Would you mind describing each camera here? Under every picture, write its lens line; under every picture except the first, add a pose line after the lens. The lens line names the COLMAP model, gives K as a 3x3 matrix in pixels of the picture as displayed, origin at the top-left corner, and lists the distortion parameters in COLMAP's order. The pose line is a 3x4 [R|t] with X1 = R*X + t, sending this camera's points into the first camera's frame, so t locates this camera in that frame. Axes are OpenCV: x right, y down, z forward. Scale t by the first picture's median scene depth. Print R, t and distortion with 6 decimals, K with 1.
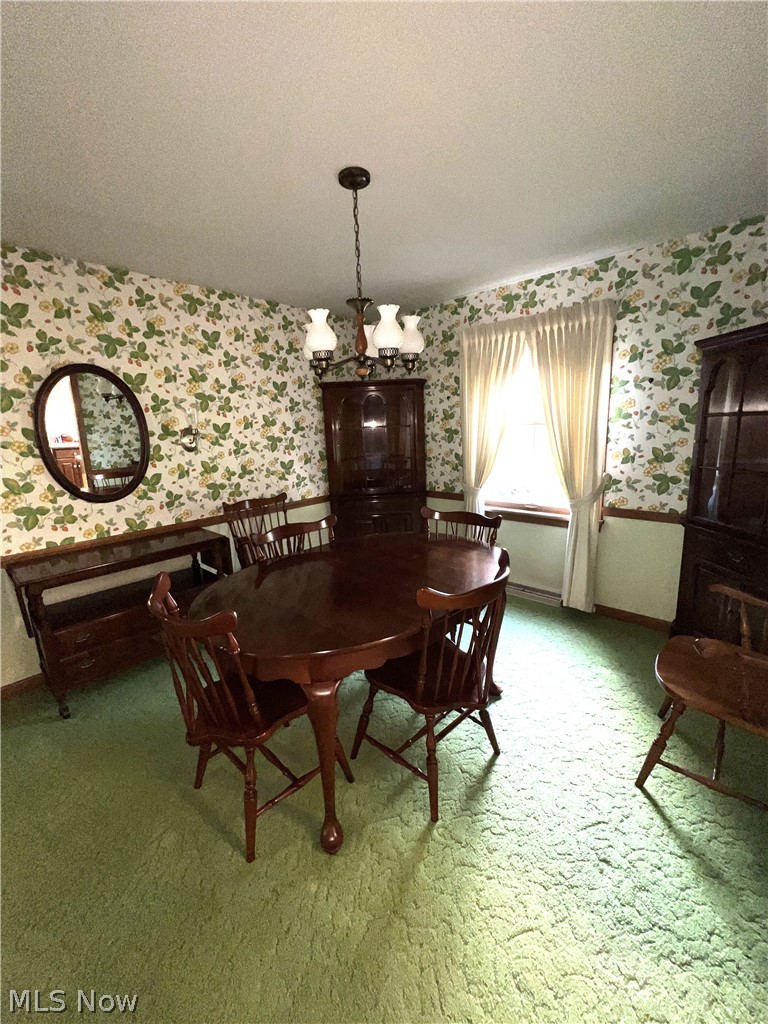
lens RADIAL K [[408.3, 0, 386.7], [0, 408.3, 510.0], [0, 0, 1]] dist [0.000363, -0.000162]
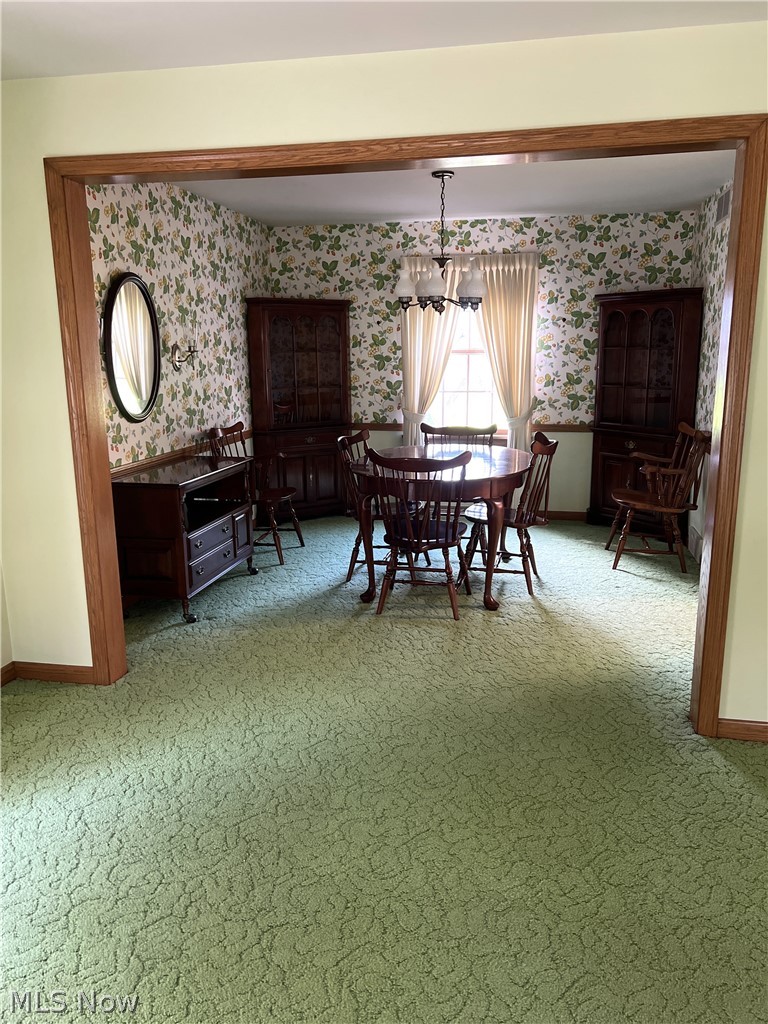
lens RADIAL K [[766.9, 0, 383.9], [0, 766.9, 519.8], [0, 0, 1]] dist [0.054112, -0.061963]
pose [[0.854894, -0.081457, 0.512369, -1.071179], [0.080035, 0.996481, 0.024883, 0.191337], [-0.512593, 0.019735, 0.858405, -0.735609]]
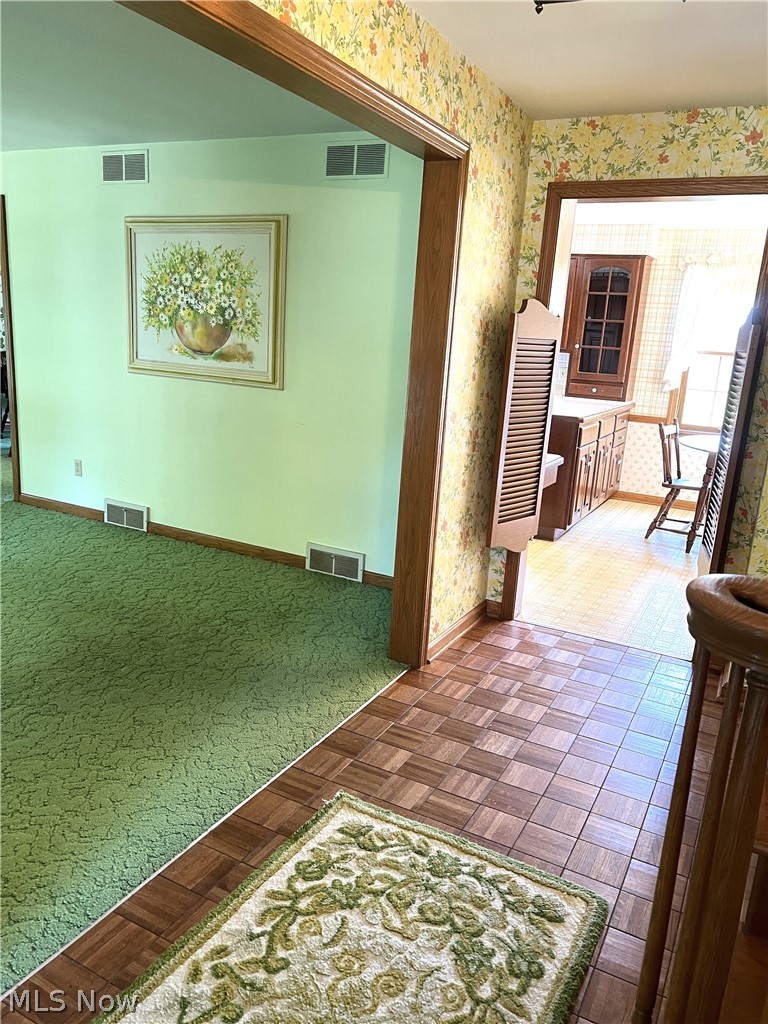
lens RADIAL K [[766.9, 0, 381.3], [0, 766.9, 513.6], [0, 0, 1]] dist [0.054112, -0.061963]
pose [[0.962824, 0.039549, 0.267219, 0.255115], [-0.050922, 0.998062, 0.035765, 0.459504], [-0.265287, -0.048042, 0.962972, -2.386767]]
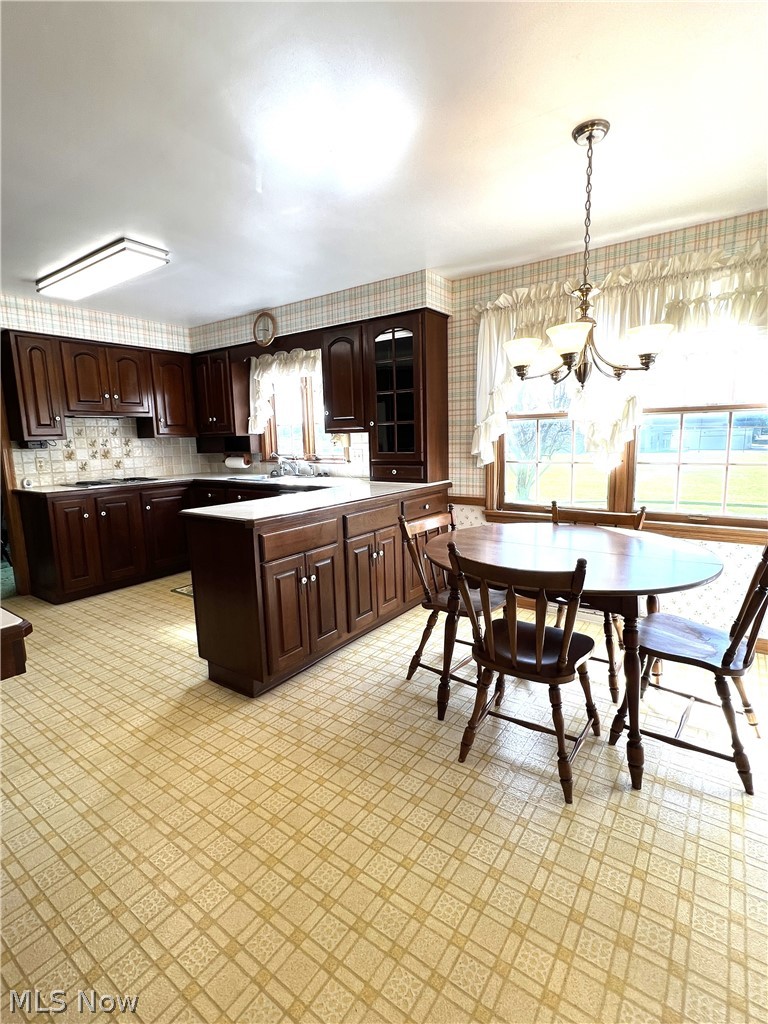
lens RADIAL K [[482.6, 0, 383.7], [0, 482.6, 508.5], [0, 0, 1]] dist [-0.000084, -0.000089]
pose [[0.992787, -0.002235, 0.119870, 1.422570], [0.008659, 0.998552, -0.053097, 0.279799], [-0.119578, 0.053752, 0.991369, -1.425165]]
